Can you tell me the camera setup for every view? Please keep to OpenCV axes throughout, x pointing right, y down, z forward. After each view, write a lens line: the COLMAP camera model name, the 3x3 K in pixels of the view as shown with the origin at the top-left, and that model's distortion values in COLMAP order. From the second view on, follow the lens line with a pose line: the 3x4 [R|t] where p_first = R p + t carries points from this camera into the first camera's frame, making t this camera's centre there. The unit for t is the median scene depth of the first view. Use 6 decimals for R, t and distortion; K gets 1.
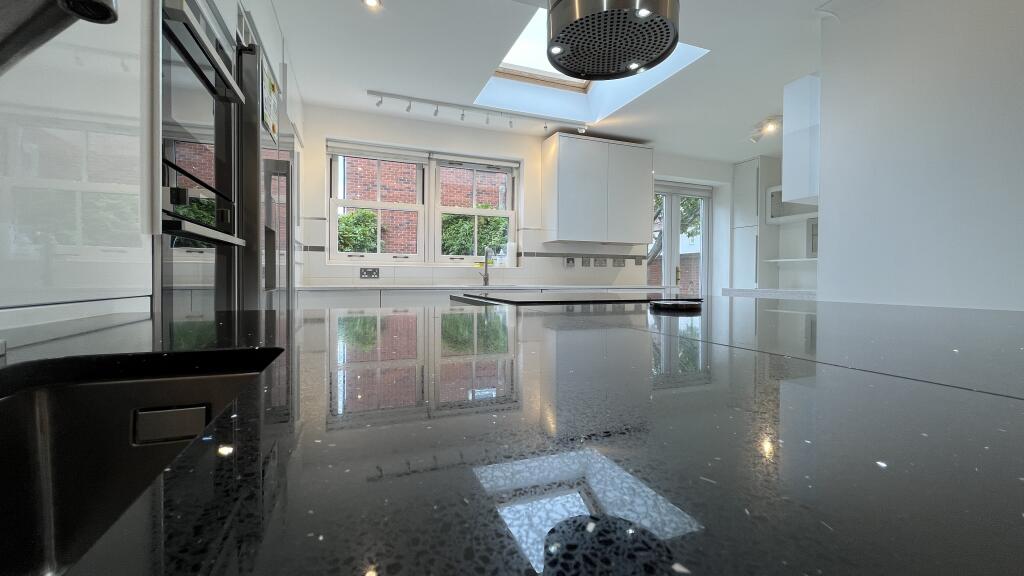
lens RADIAL K [[415.7, 0, 509.7], [0, 415.7, 283.8], [0, 0, 1]] dist [0.014015, 0.000234]
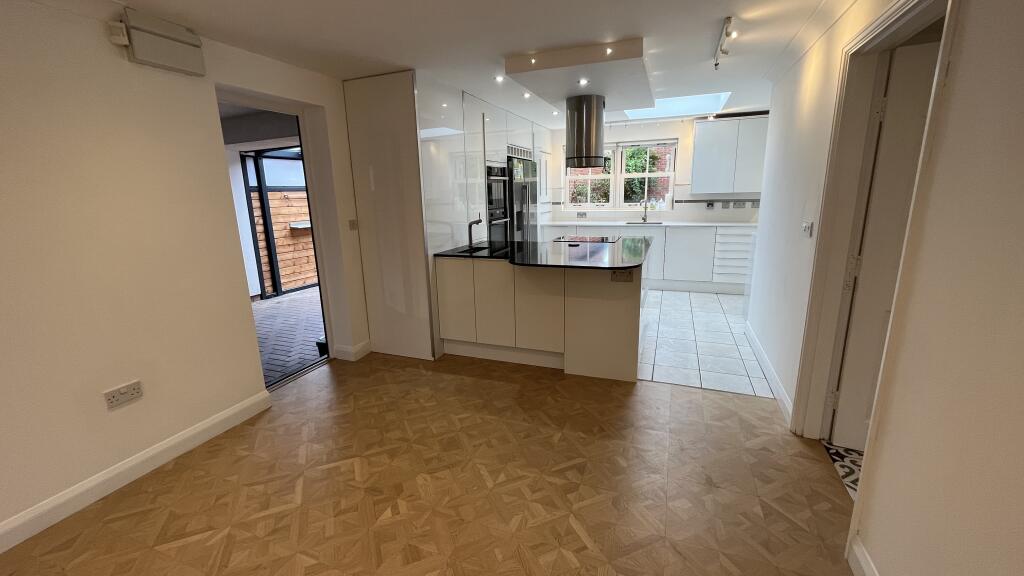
lens RADIAL K [[415.7, 0, 512.7], [0, 415.7, 285.9], [0, 0, 1]] dist [0.014015, 0.000234]
pose [[0.755487, 0.121120, -0.643871, 0.608599], [0.016784, 0.978863, 0.203829, -0.088787], [0.654949, -0.164797, 0.737485, -0.593104]]
